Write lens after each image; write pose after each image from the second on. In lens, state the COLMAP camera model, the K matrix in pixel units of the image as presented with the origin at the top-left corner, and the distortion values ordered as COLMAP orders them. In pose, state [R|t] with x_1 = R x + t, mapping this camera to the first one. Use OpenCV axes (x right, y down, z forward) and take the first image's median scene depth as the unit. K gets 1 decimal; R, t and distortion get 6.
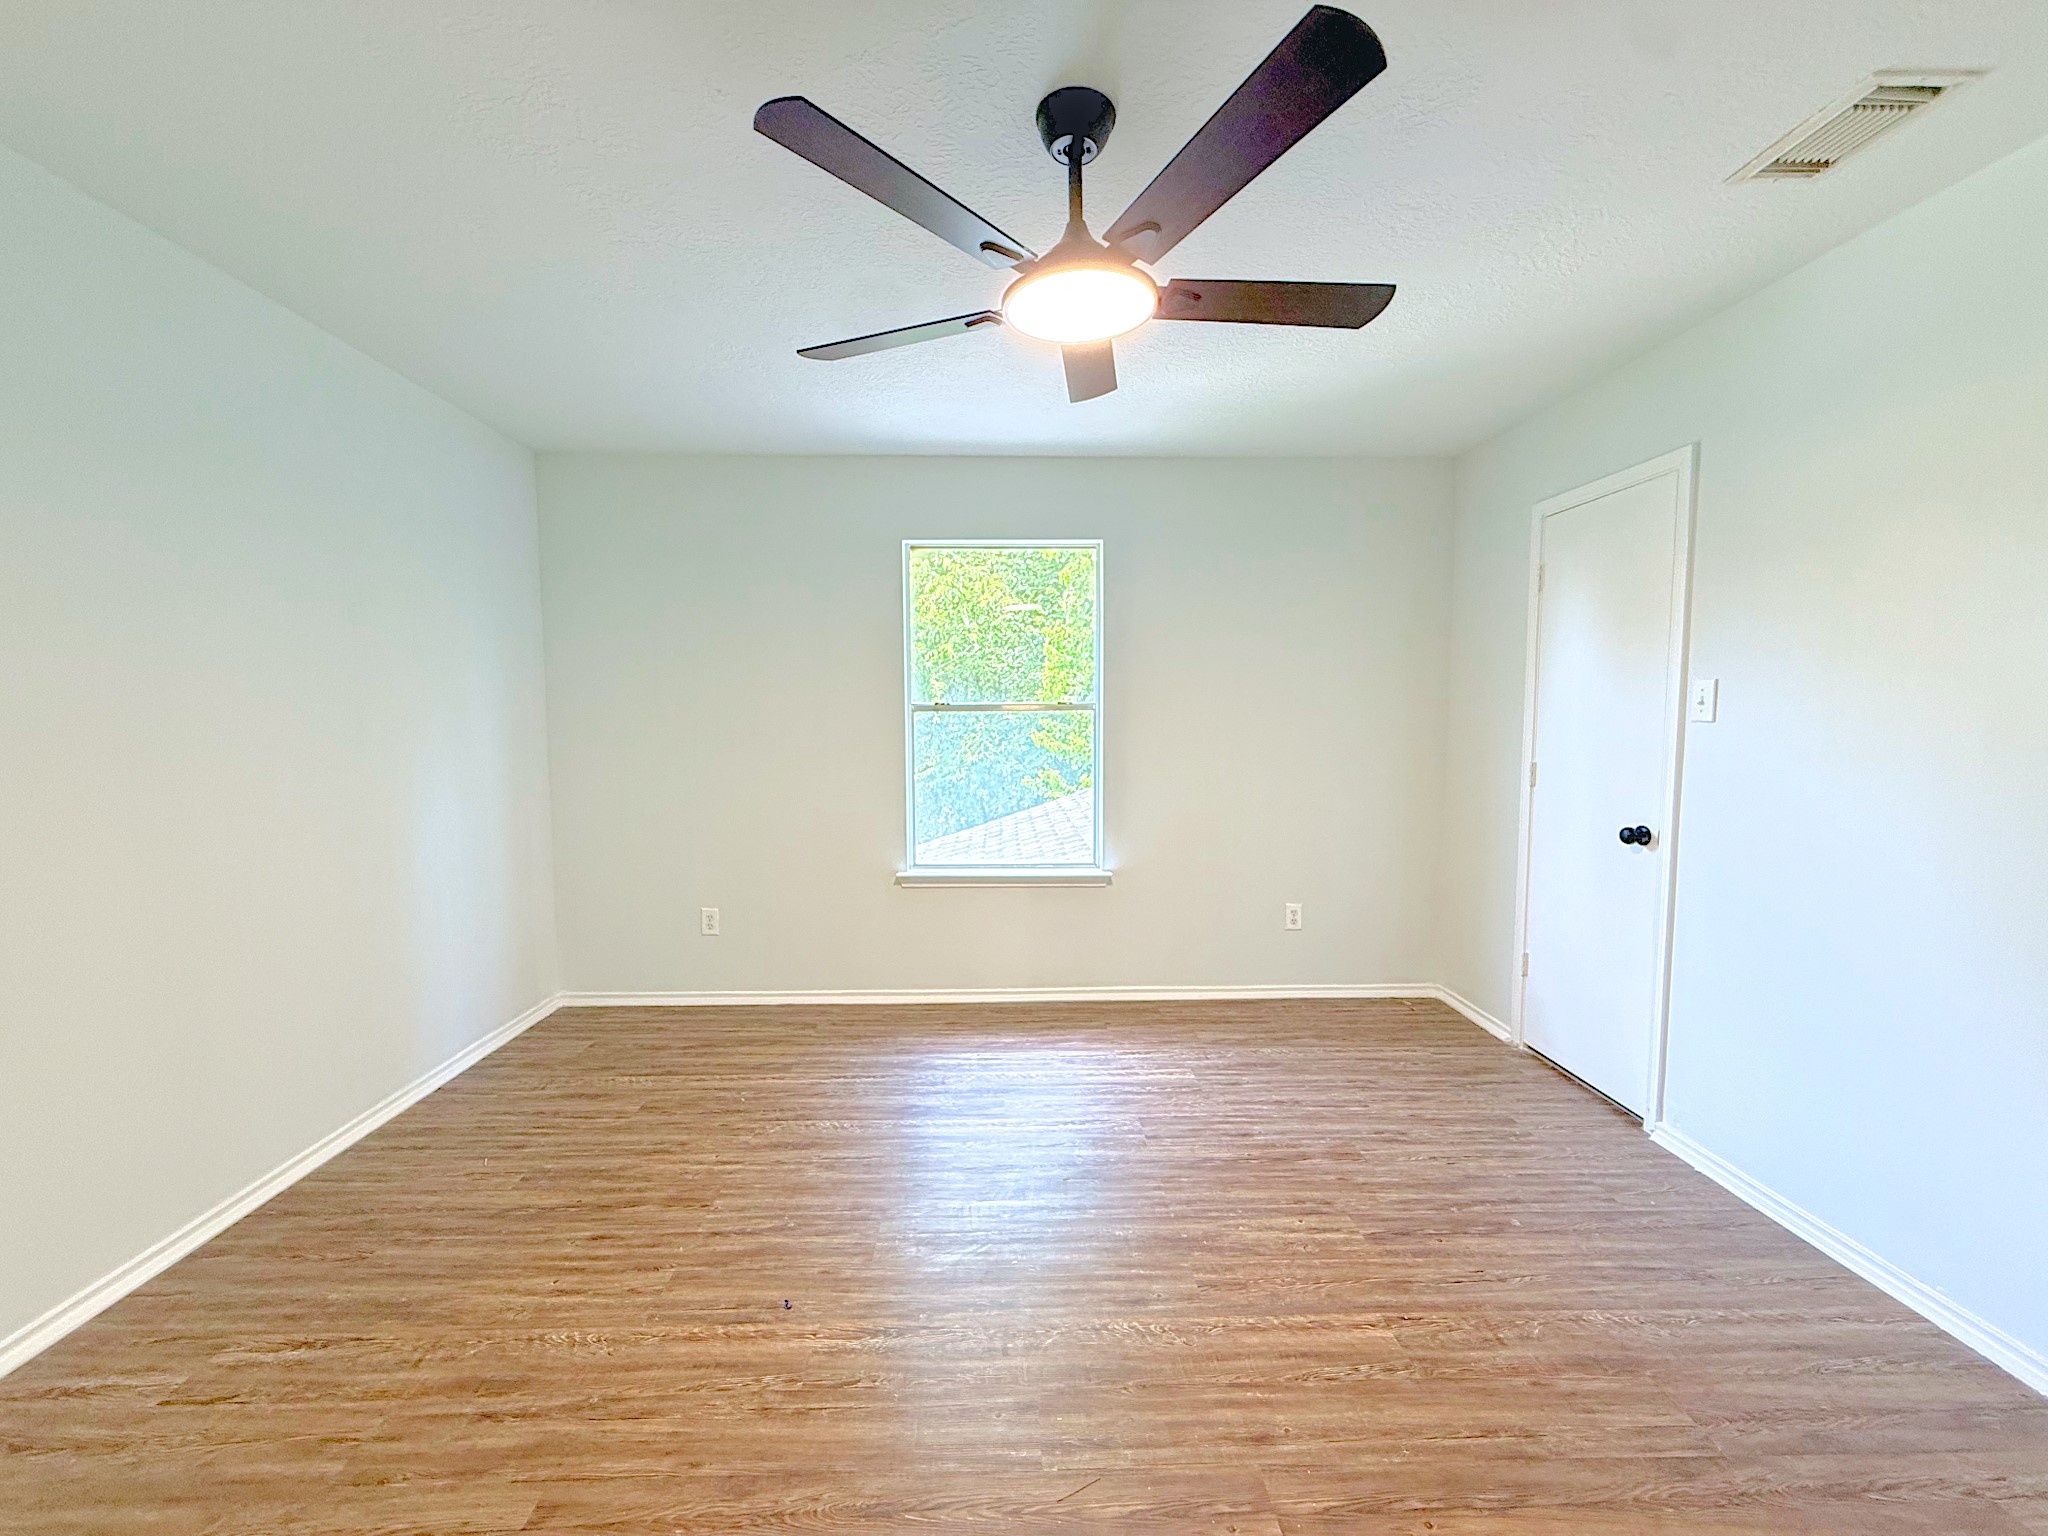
lens RADIAL K [[813.3, 0, 1018.8], [0, 813.3, 767.3], [0, 0, 1]] dist [-0.001665, 0.000664]
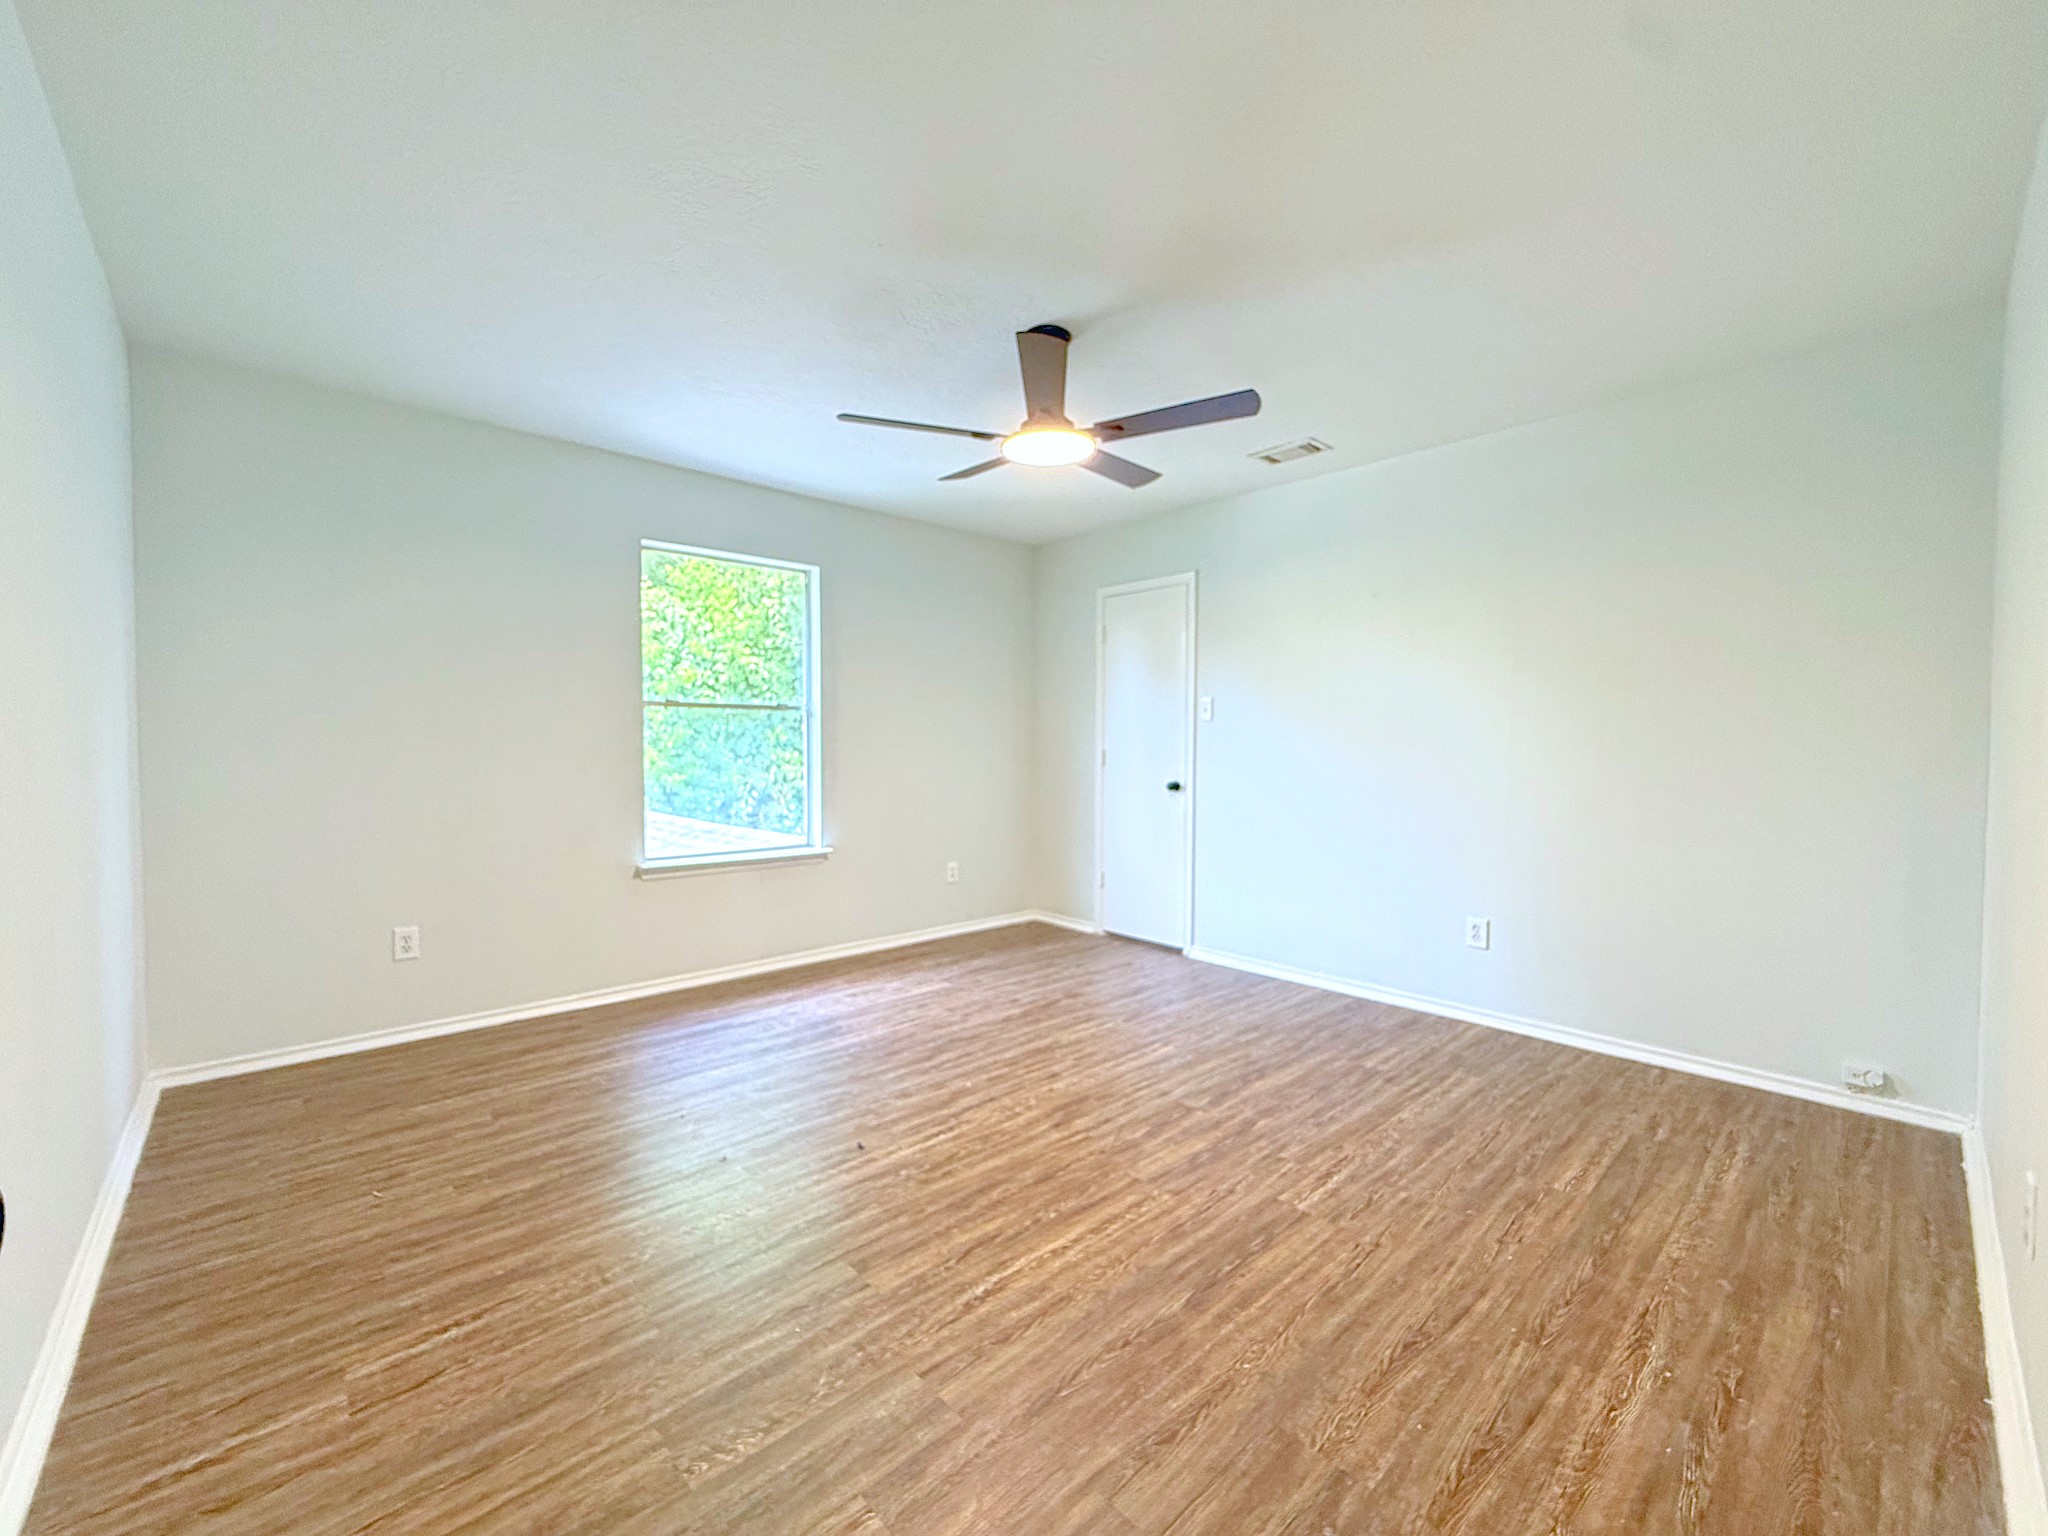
lens RADIAL K [[815.1, 0, 1024.0], [0, 815.1, 768.0], [0, 0, 1]] dist [0.000096, 0.000231]
pose [[0.754071, -0.014871, 0.656624, -0.548447], [0.039069, 0.998989, -0.022243, 0.060898], [-0.655630, 0.042427, 0.753890, -0.098488]]
